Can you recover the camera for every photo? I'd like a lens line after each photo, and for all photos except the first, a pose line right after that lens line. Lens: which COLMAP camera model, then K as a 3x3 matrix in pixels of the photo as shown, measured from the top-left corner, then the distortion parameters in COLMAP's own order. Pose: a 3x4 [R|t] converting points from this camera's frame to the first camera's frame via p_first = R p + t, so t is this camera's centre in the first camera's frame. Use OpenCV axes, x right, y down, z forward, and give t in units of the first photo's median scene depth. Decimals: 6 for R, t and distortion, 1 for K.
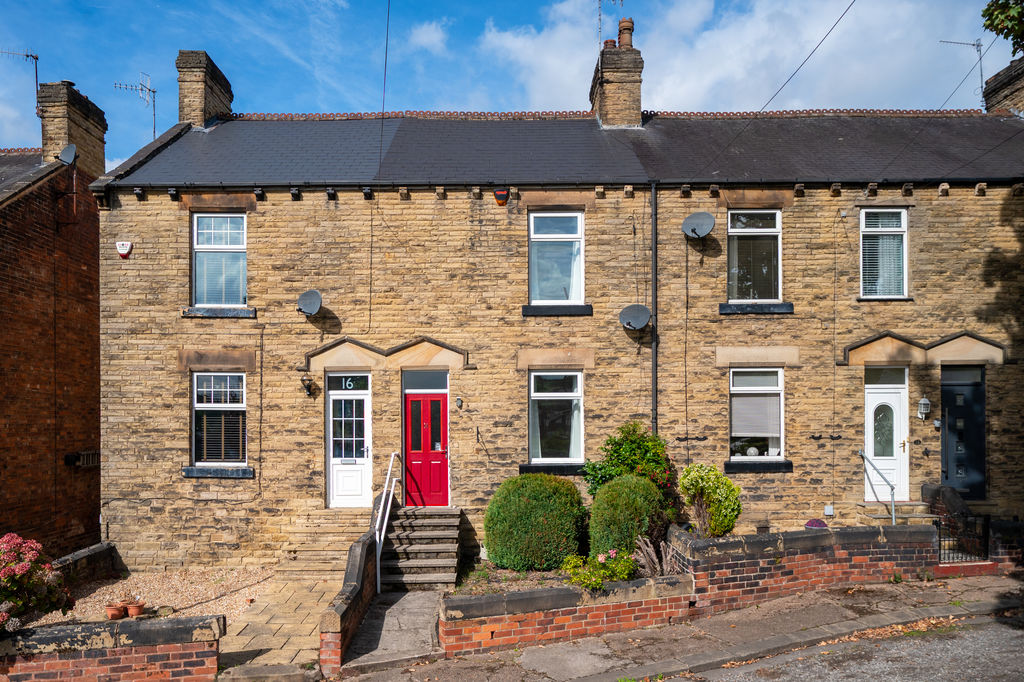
lens RADIAL K [[992.2, 0, 510.6], [0, 992.2, 342.0], [0, 0, 1]] dist [0.001798, 0.000000]
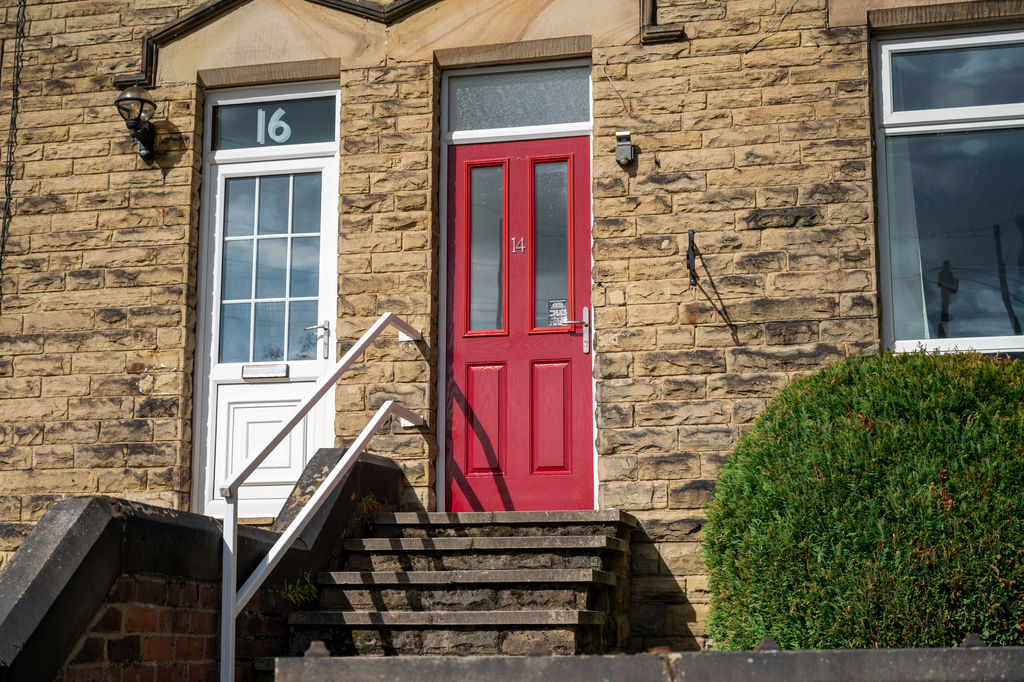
lens RADIAL K [[1572.7, 0, 513.4], [0, 1572.7, 341.3], [0, 0, 1]] dist [0.027809, 0.000000]
pose [[0.968051, -0.041067, -0.247367, 0.027270], [0.000054, 0.986531, -0.163572, 0.189985], [0.250753, 0.158332, 0.955015, 0.565234]]
